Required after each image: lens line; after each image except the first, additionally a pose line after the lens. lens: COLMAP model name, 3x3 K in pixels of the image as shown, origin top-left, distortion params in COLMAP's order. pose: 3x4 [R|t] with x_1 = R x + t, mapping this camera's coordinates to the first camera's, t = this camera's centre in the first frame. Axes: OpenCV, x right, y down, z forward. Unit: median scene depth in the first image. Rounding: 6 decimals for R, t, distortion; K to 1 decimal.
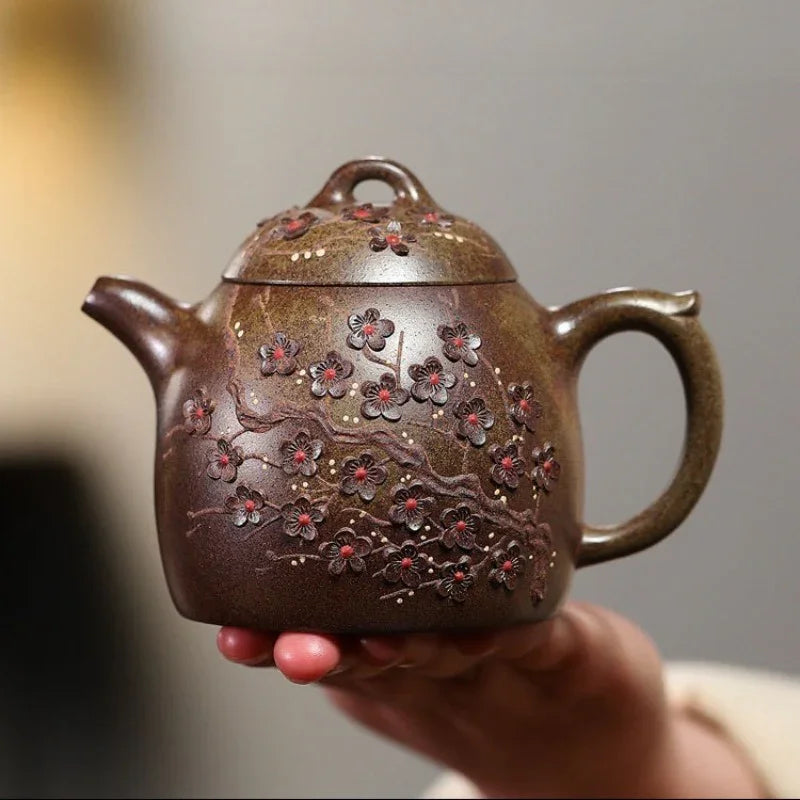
lens RADIAL K [[3276.0, 0, 400.0], [0, 3276.0, 400.0], [0, 0, 1]] dist [0.182515, -0.181532]
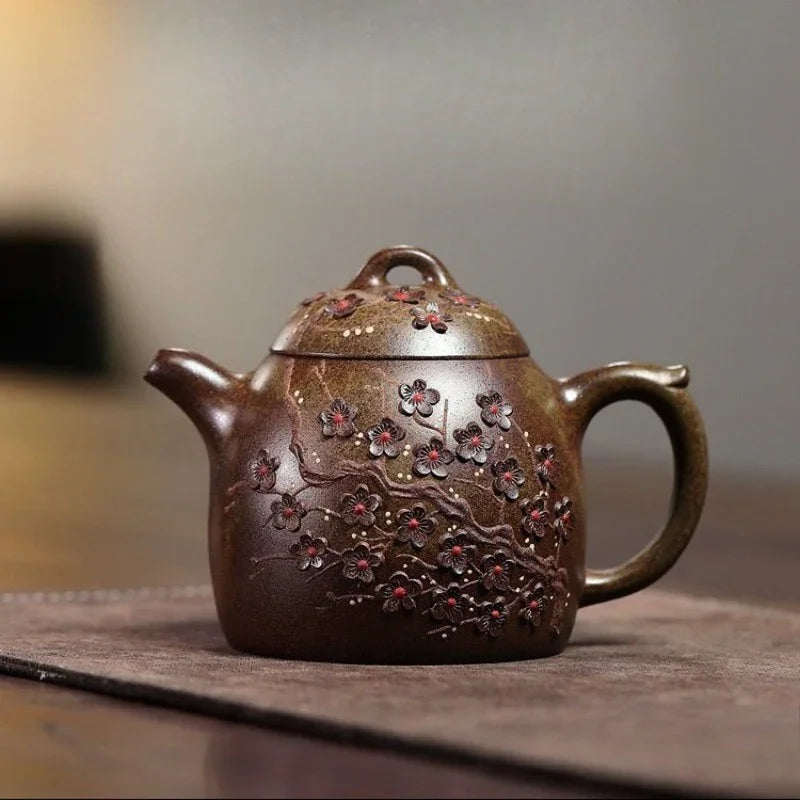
lens RADIAL K [[3276.0, 0, 400.0], [0, 3276.0, 400.0], [0, 0, 1]] dist [0.182515, -0.181532]
pose [[0.994617, 0.005813, 0.103455, -0.133005], [-0.004207, 0.999867, -0.015737, -0.002752], [-0.103533, 0.015217, 0.994510, -0.133672]]
